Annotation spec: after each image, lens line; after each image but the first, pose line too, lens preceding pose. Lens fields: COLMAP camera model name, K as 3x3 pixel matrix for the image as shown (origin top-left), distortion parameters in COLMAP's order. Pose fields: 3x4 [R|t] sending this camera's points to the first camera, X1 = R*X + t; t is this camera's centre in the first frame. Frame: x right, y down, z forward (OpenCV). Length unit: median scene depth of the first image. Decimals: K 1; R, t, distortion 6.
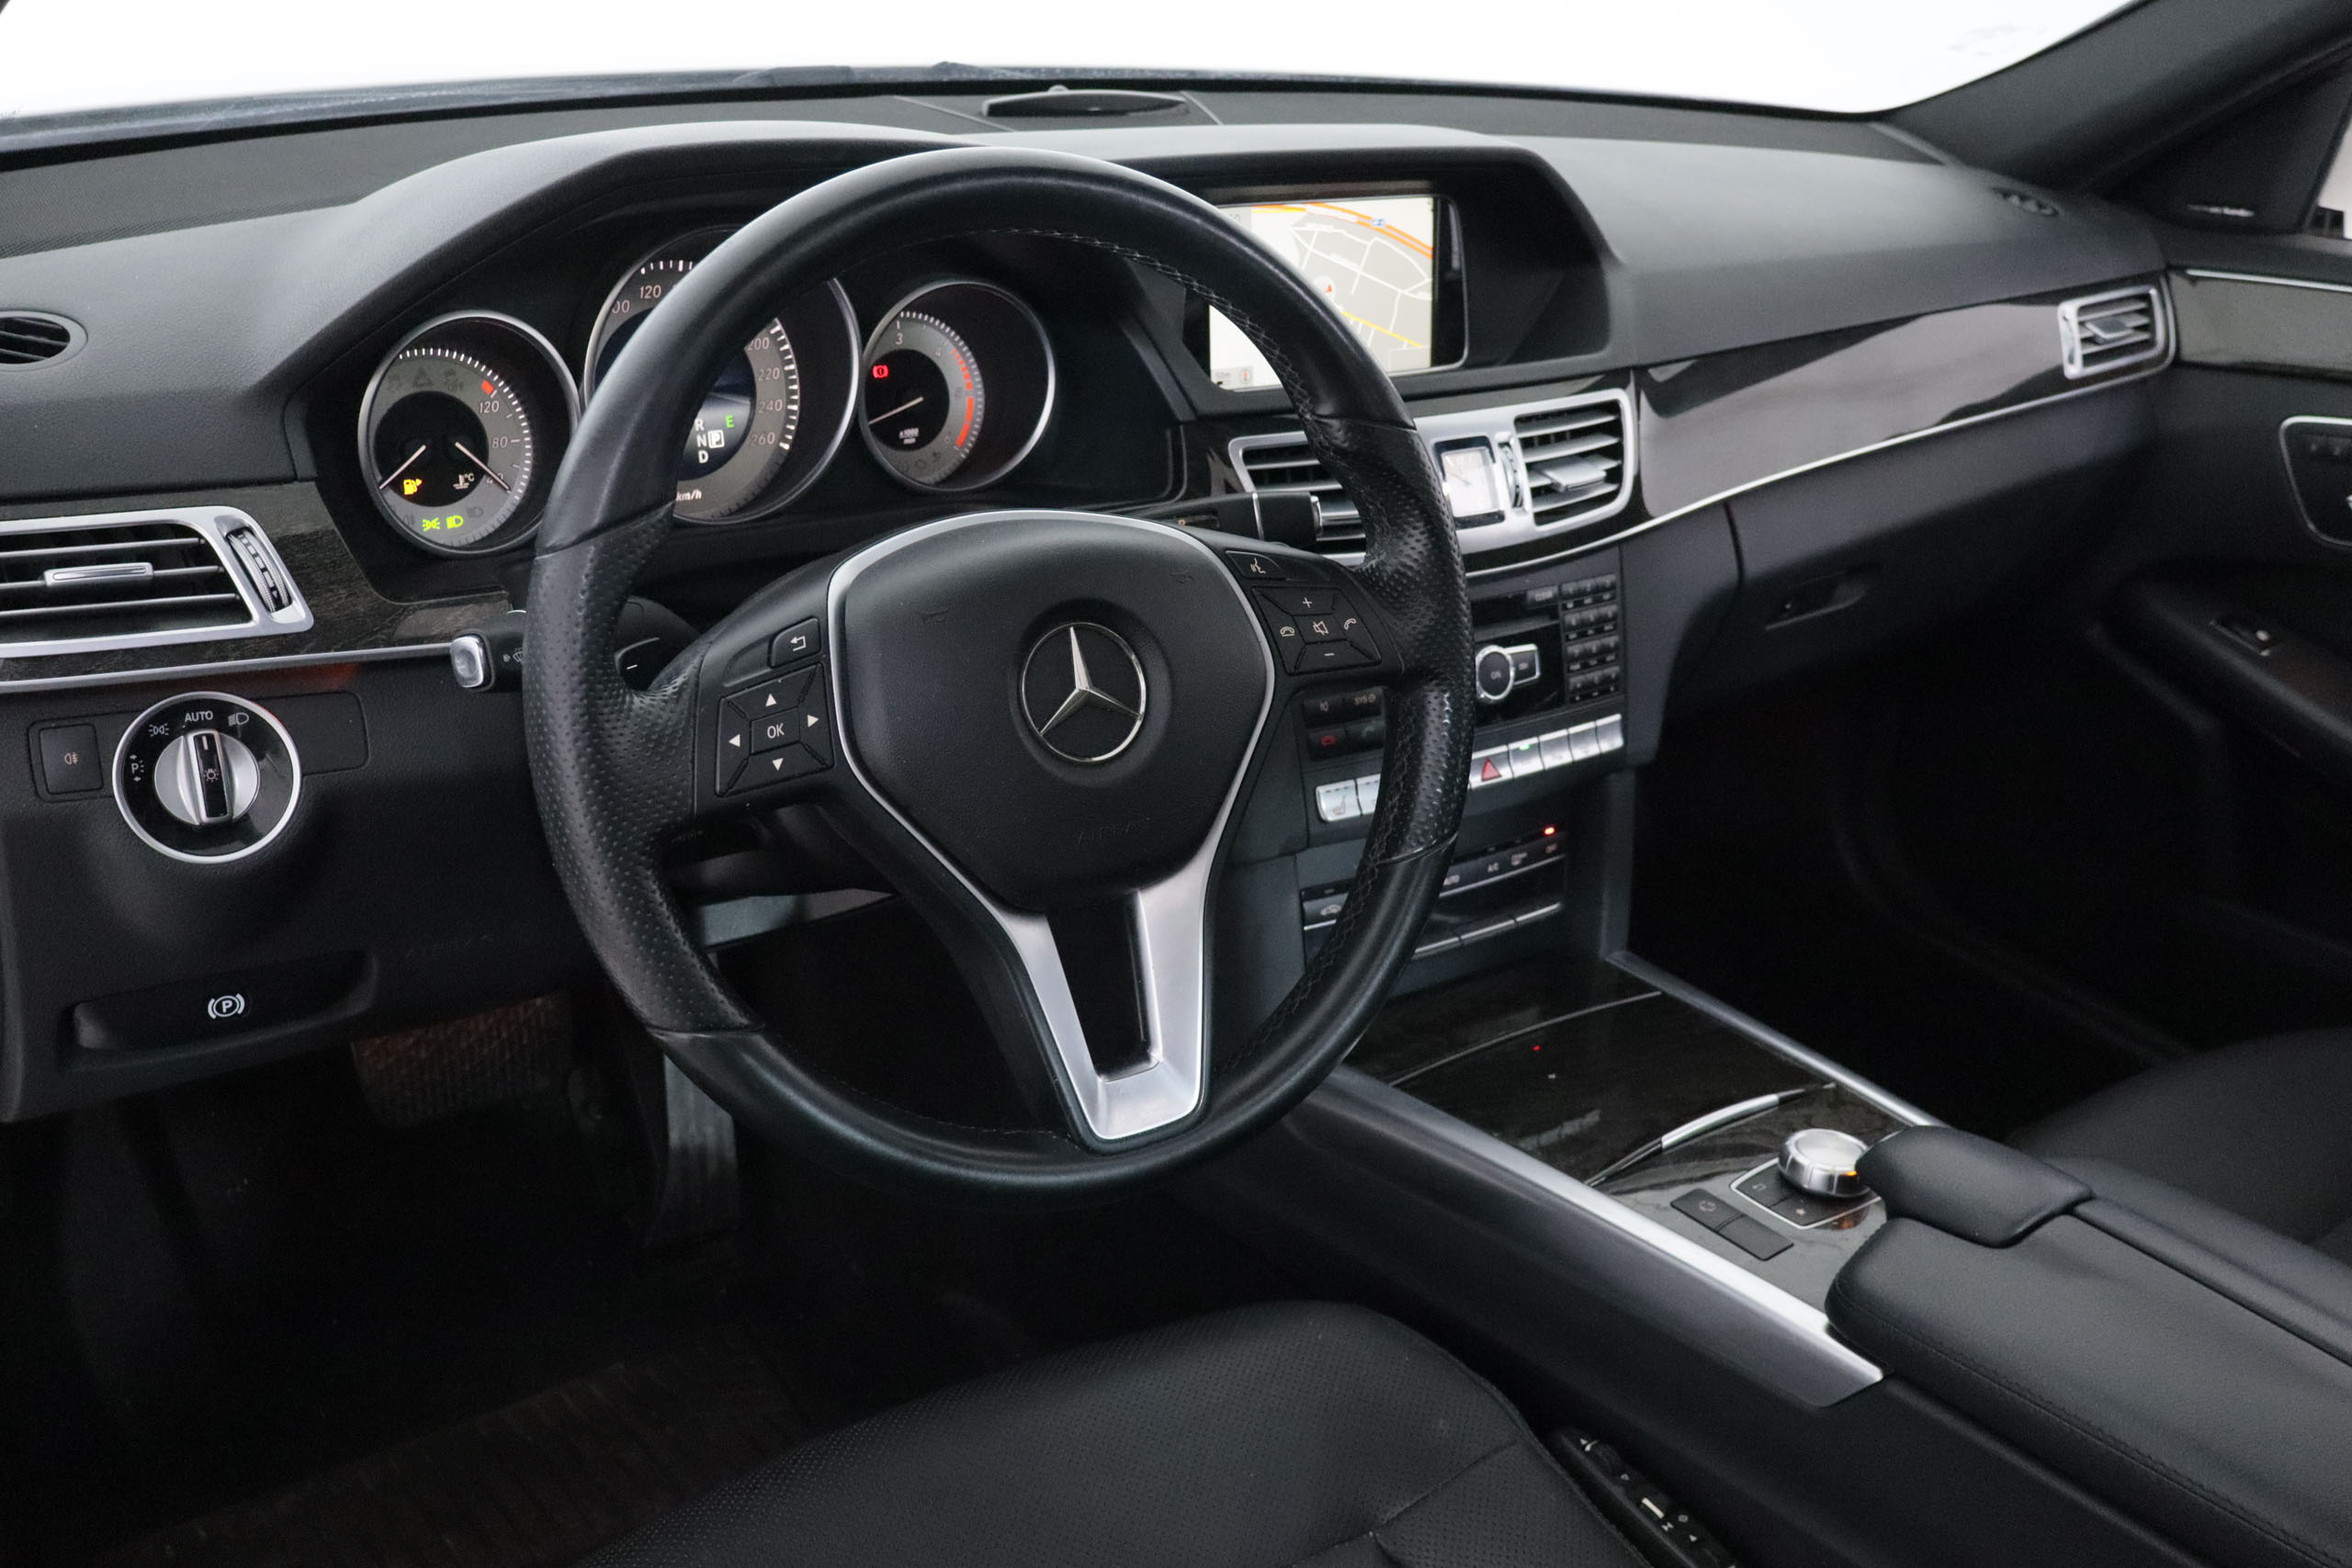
lens RADIAL K [[2004.0, 0, 1176.3], [0, 2004.0, 794.4], [0, 0, 1]] dist [0.009981, 0.005341]
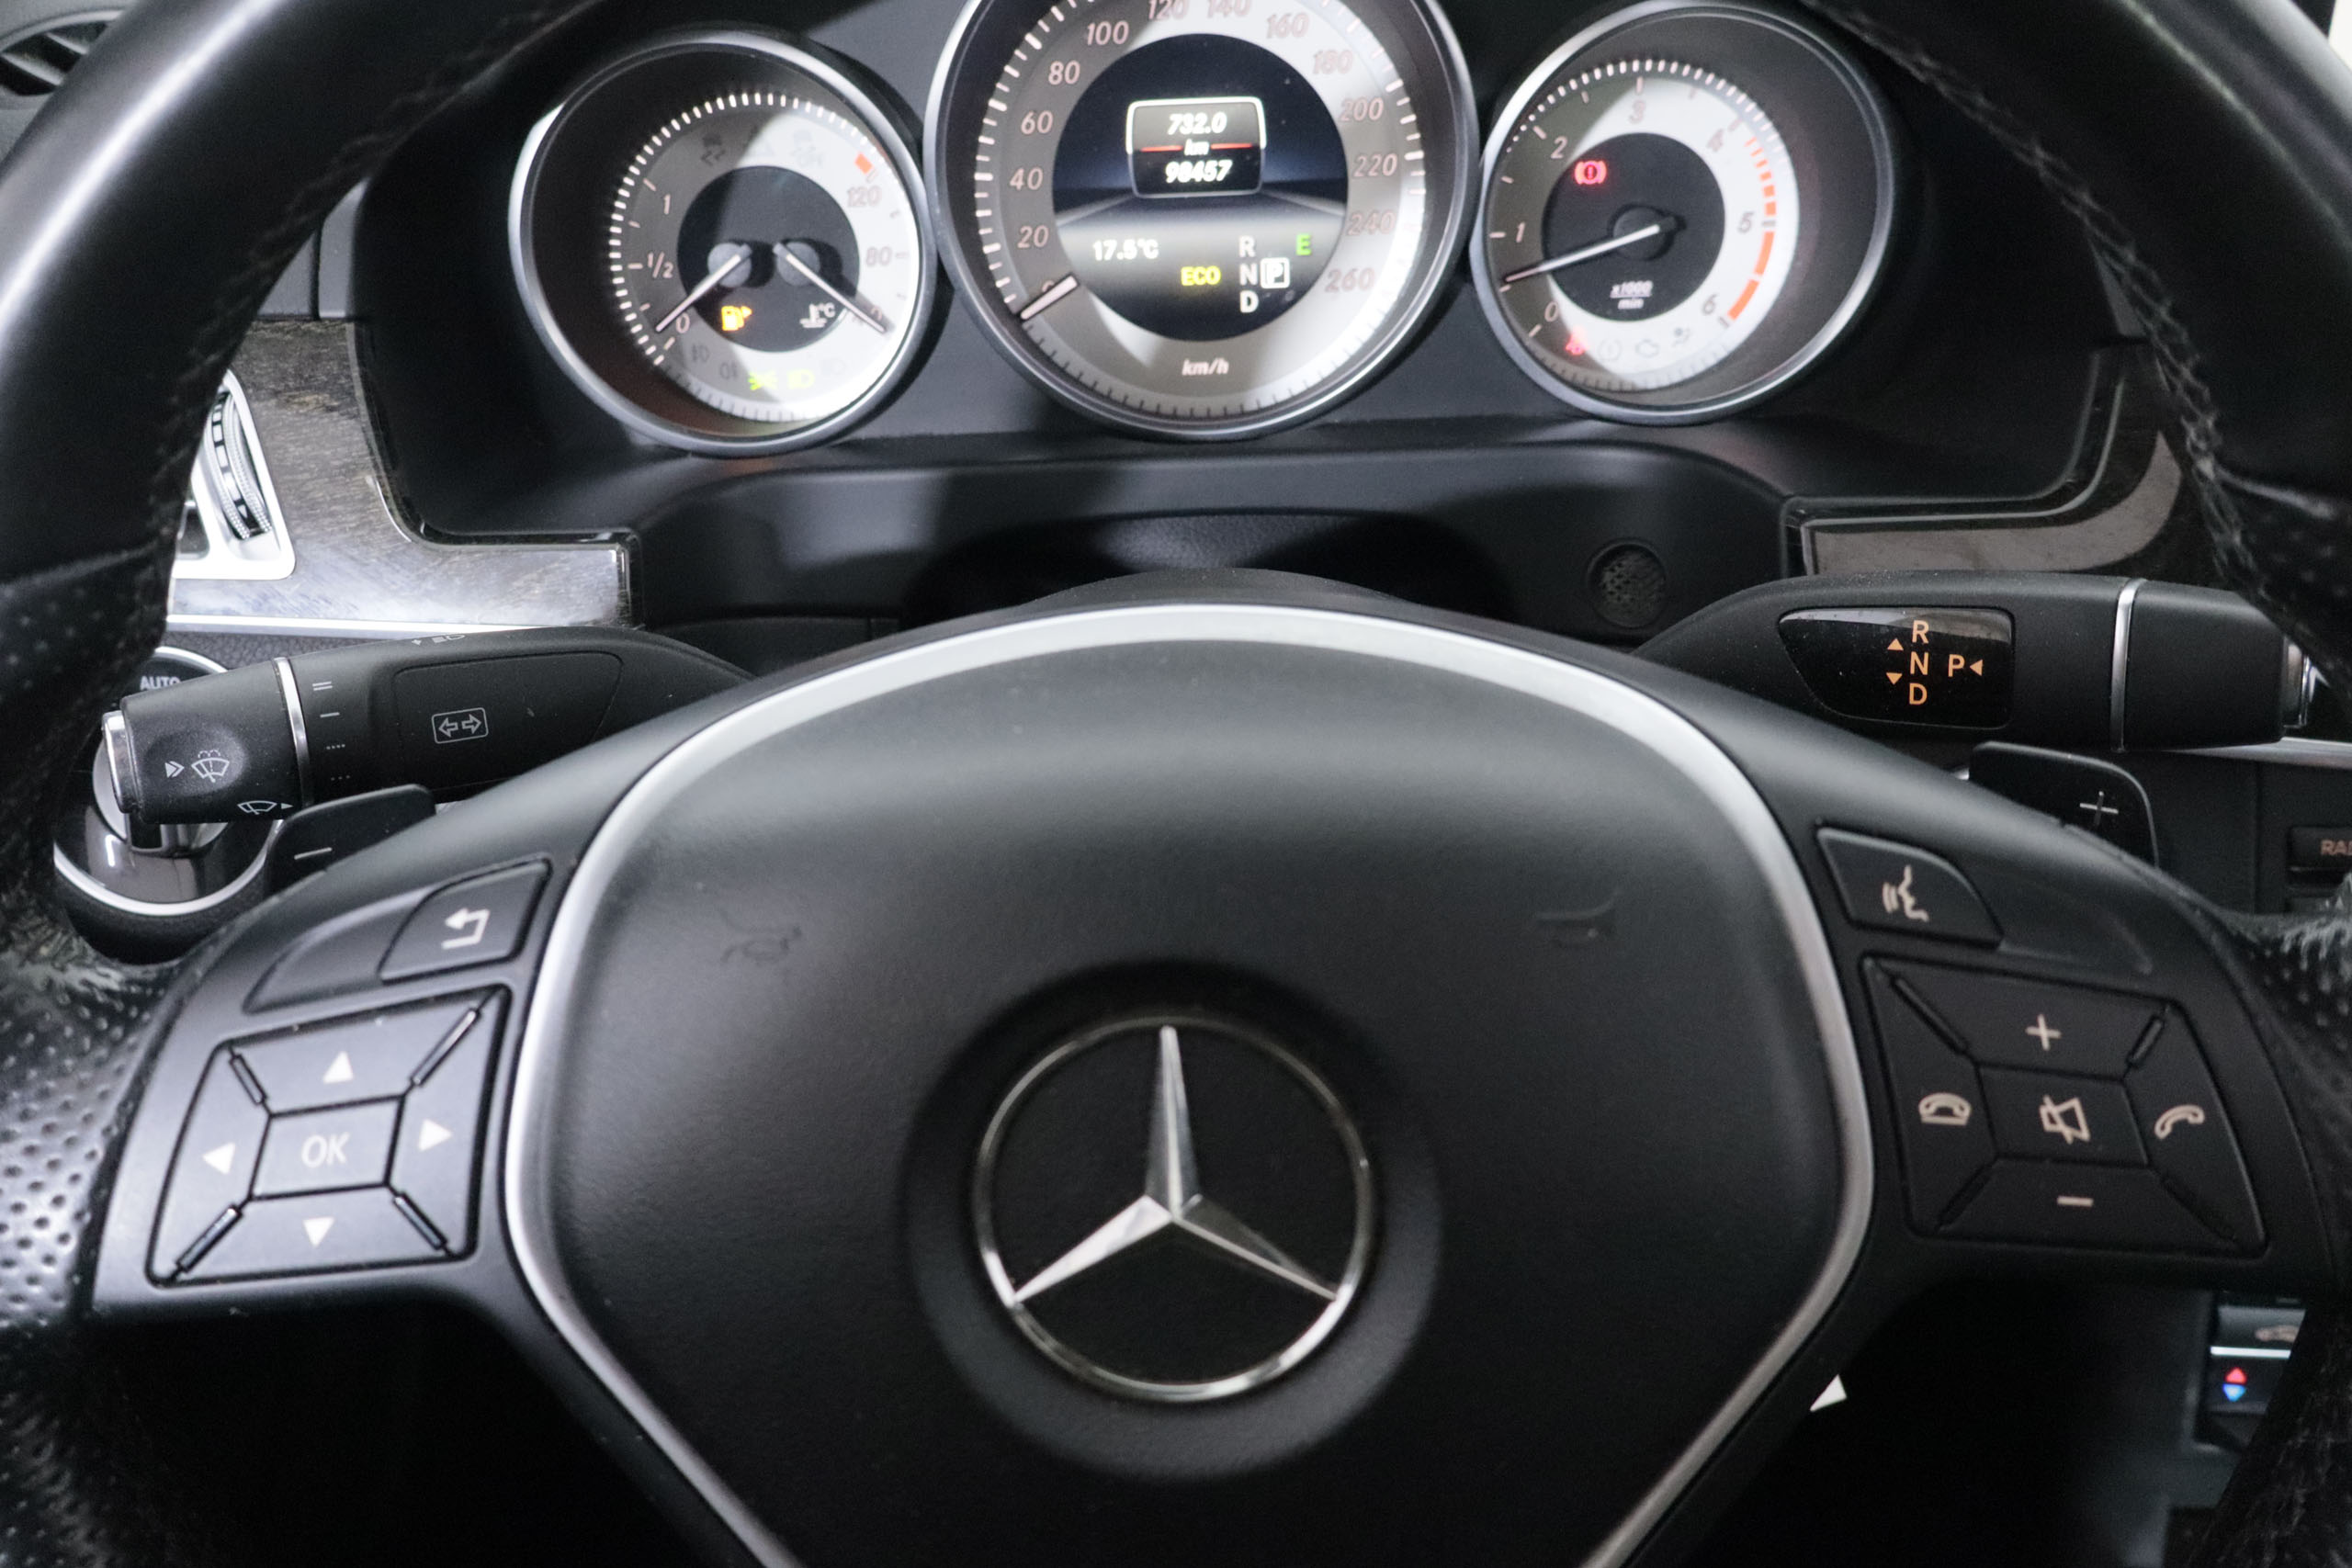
lens RADIAL K [[1994.0, 0, 1177.0], [0, 1994.0, 778.9], [0, 0, 1]] dist [-0.015236, -0.004449]
pose [[0.826525, 0.227814, -0.514740, 0.098154], [-0.164353, 0.972264, 0.166403, -0.154272], [0.538373, -0.052937, 0.841042, 0.598830]]
